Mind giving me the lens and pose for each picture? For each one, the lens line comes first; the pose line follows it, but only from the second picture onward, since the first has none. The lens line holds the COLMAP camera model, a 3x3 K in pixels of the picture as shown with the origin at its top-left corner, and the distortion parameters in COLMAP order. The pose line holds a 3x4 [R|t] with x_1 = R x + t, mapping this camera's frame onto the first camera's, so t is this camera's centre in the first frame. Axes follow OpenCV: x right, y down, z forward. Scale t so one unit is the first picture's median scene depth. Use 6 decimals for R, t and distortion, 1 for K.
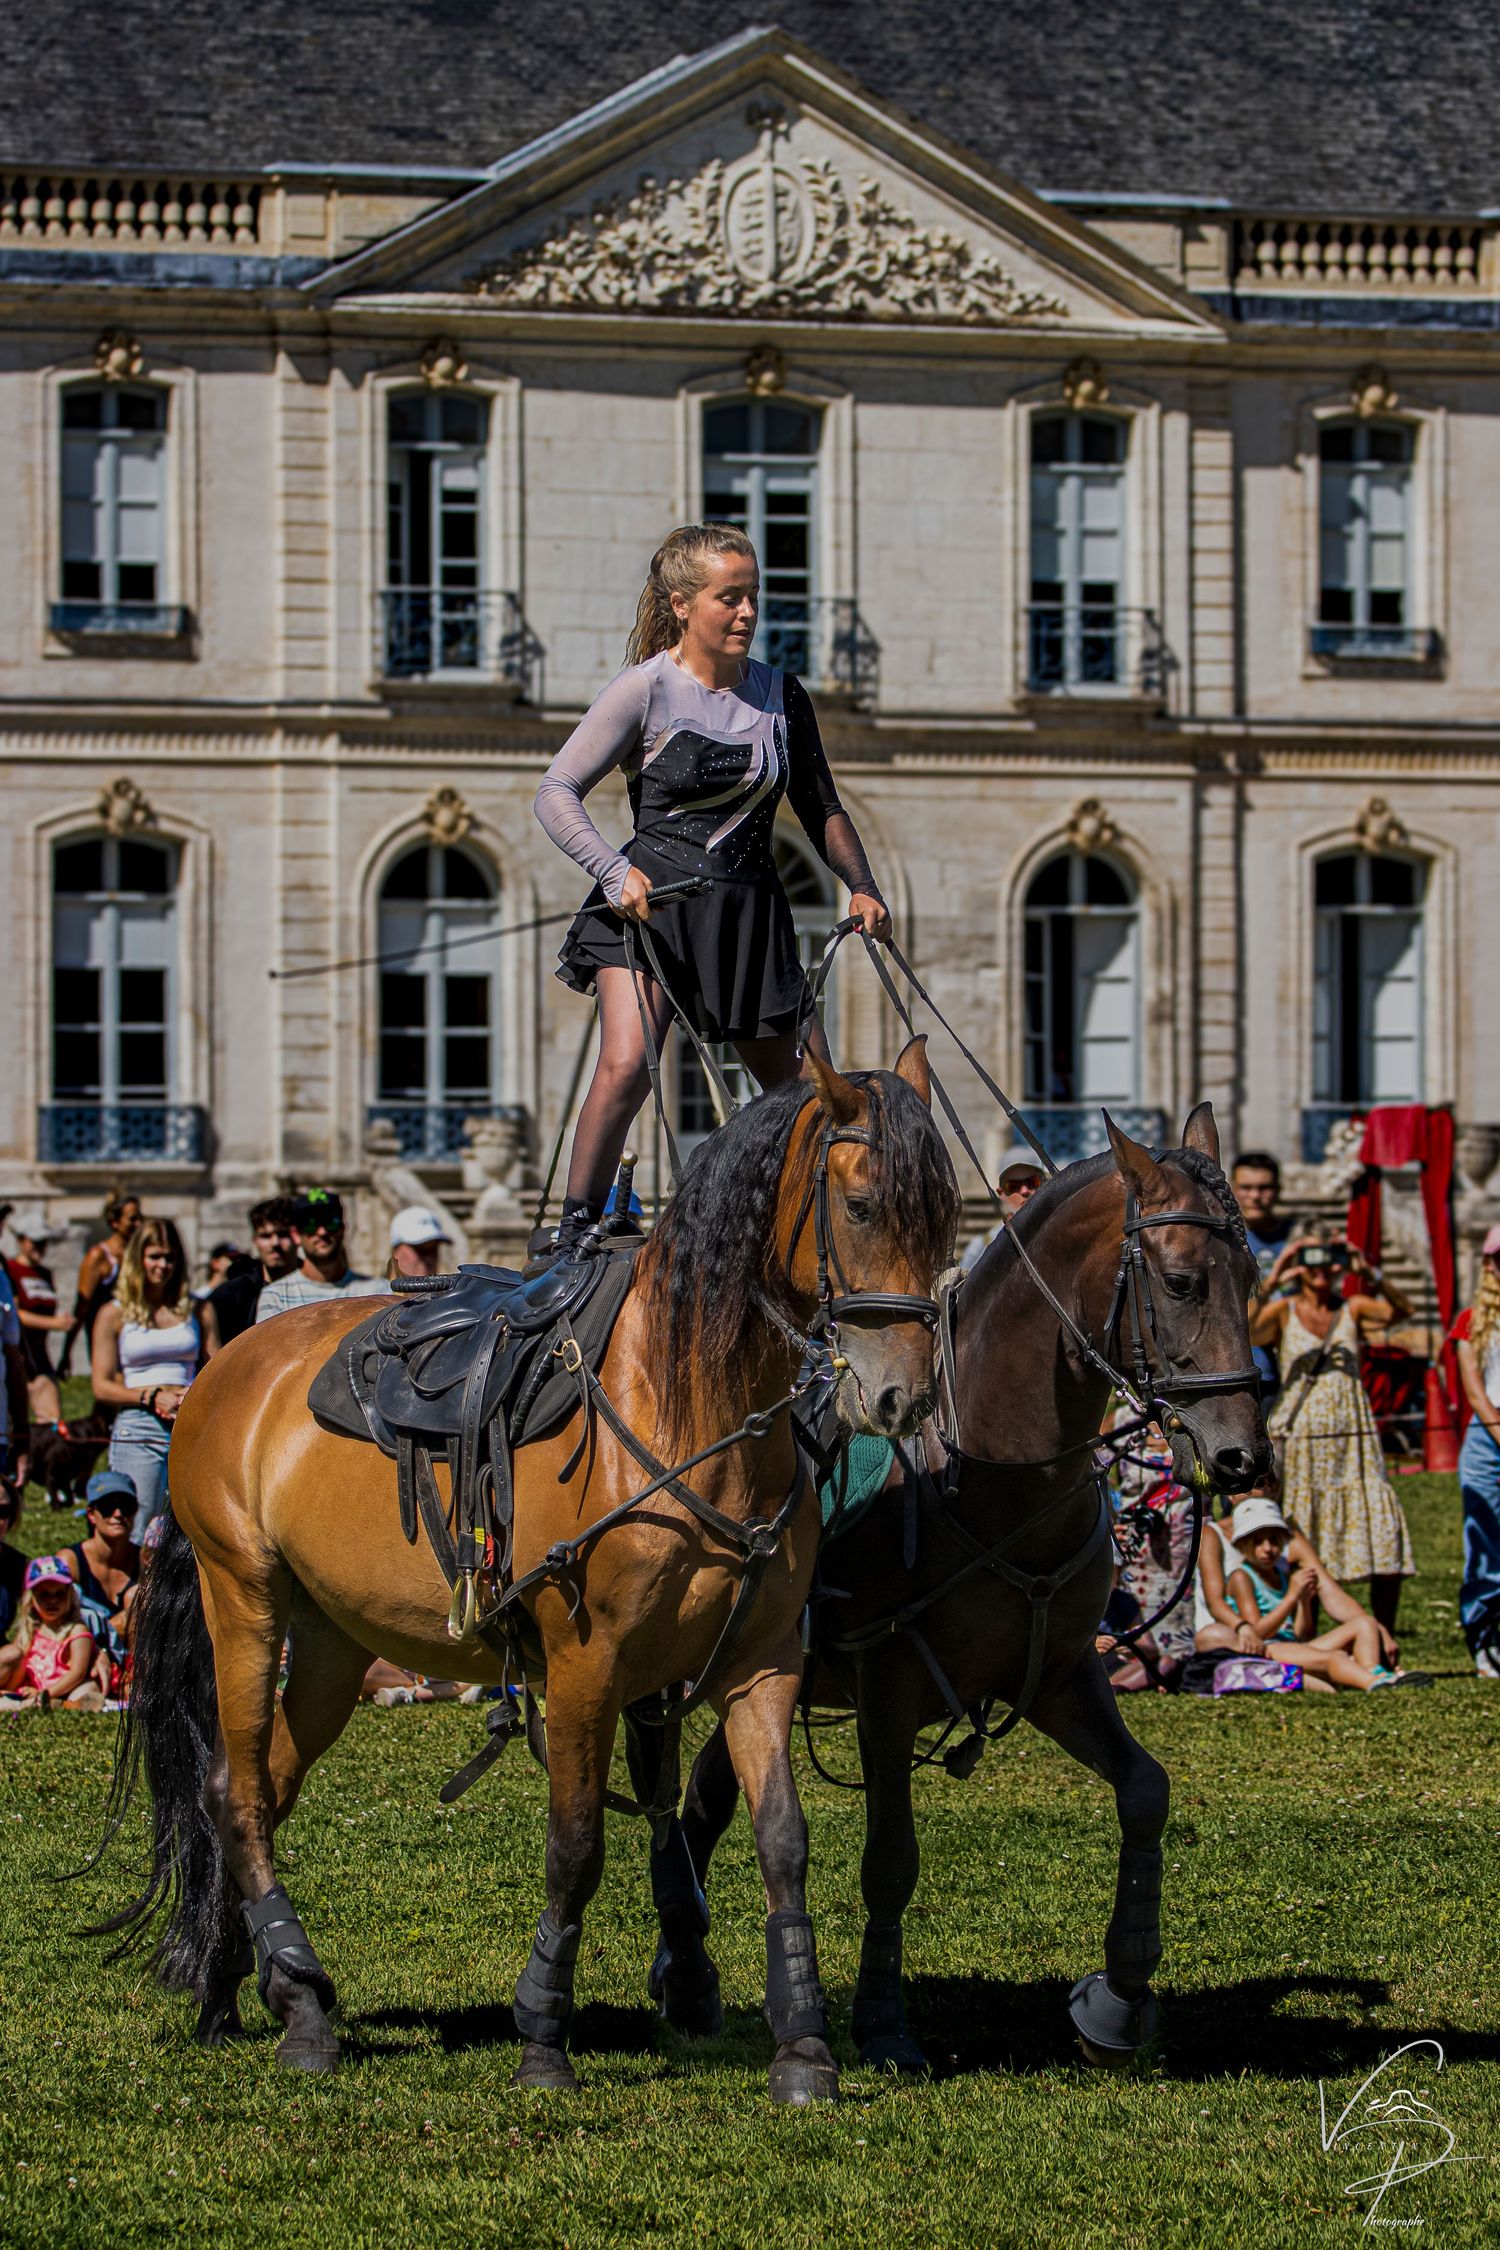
lens RADIAL K [[10427.9, 0, 750.0], [0, 10427.9, 1125.0], [0, 0, 1]] dist [-0.119135, 12.948294]
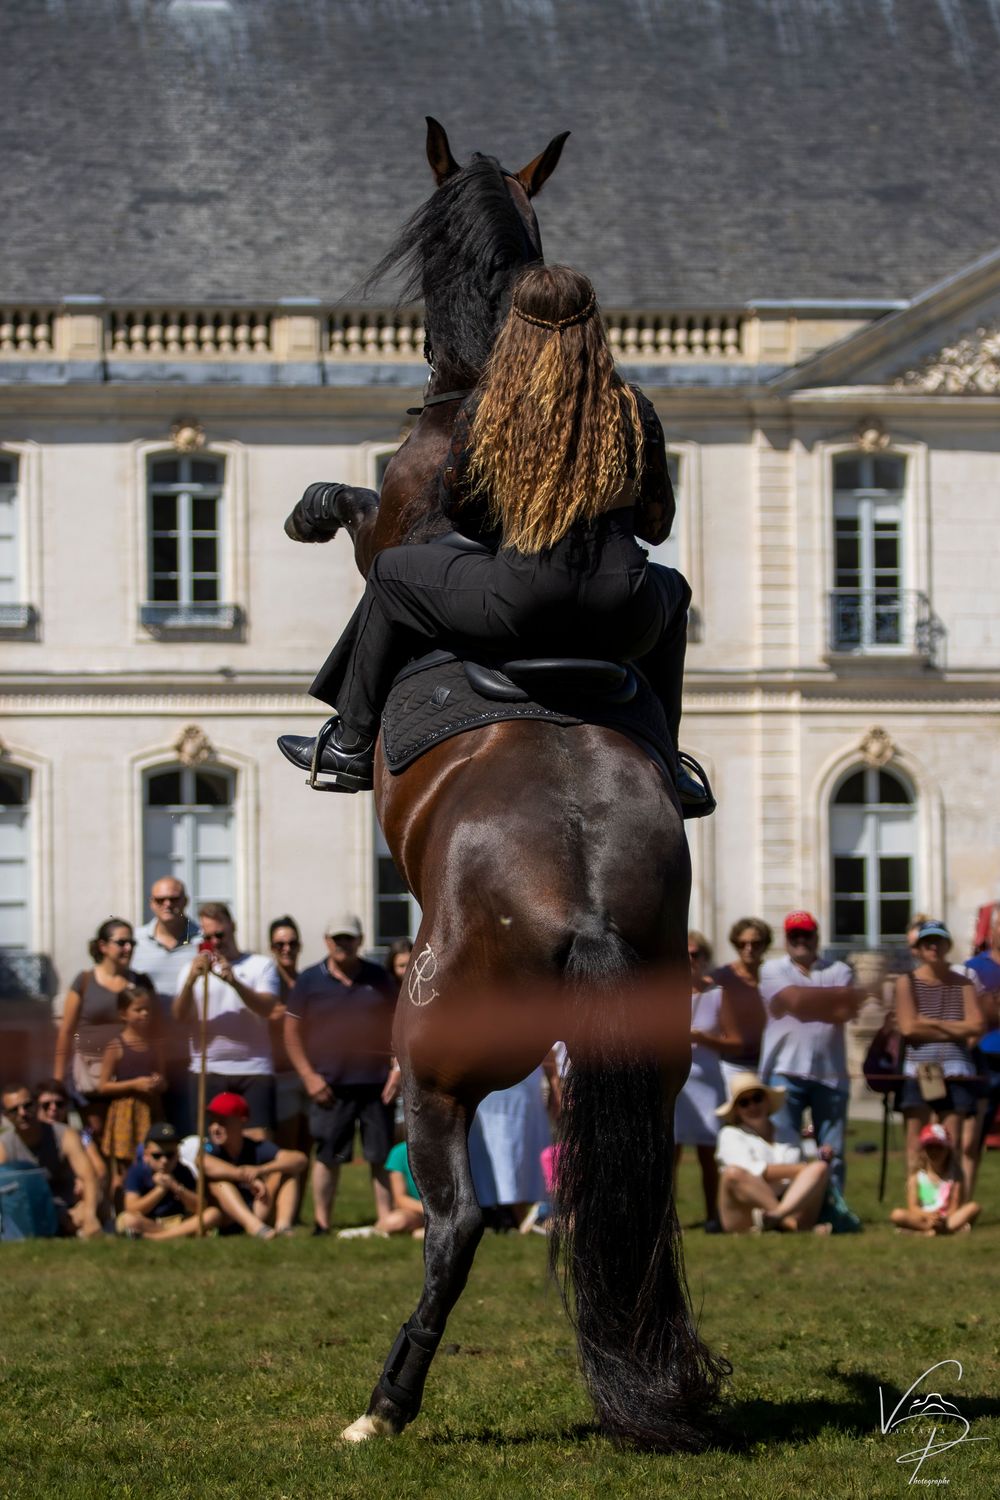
lens RADIAL K [[6951.9, 0, 500.0], [0, 6951.9, 750.0], [0, 0, 1]] dist [-0.119135, 12.948294]
pose [[0.979135, -0.016271, -0.202560, 0.115096], [0.010173, 0.999464, -0.031109, 0.000241], [0.202958, 0.028400, 0.978776, 0.045450]]
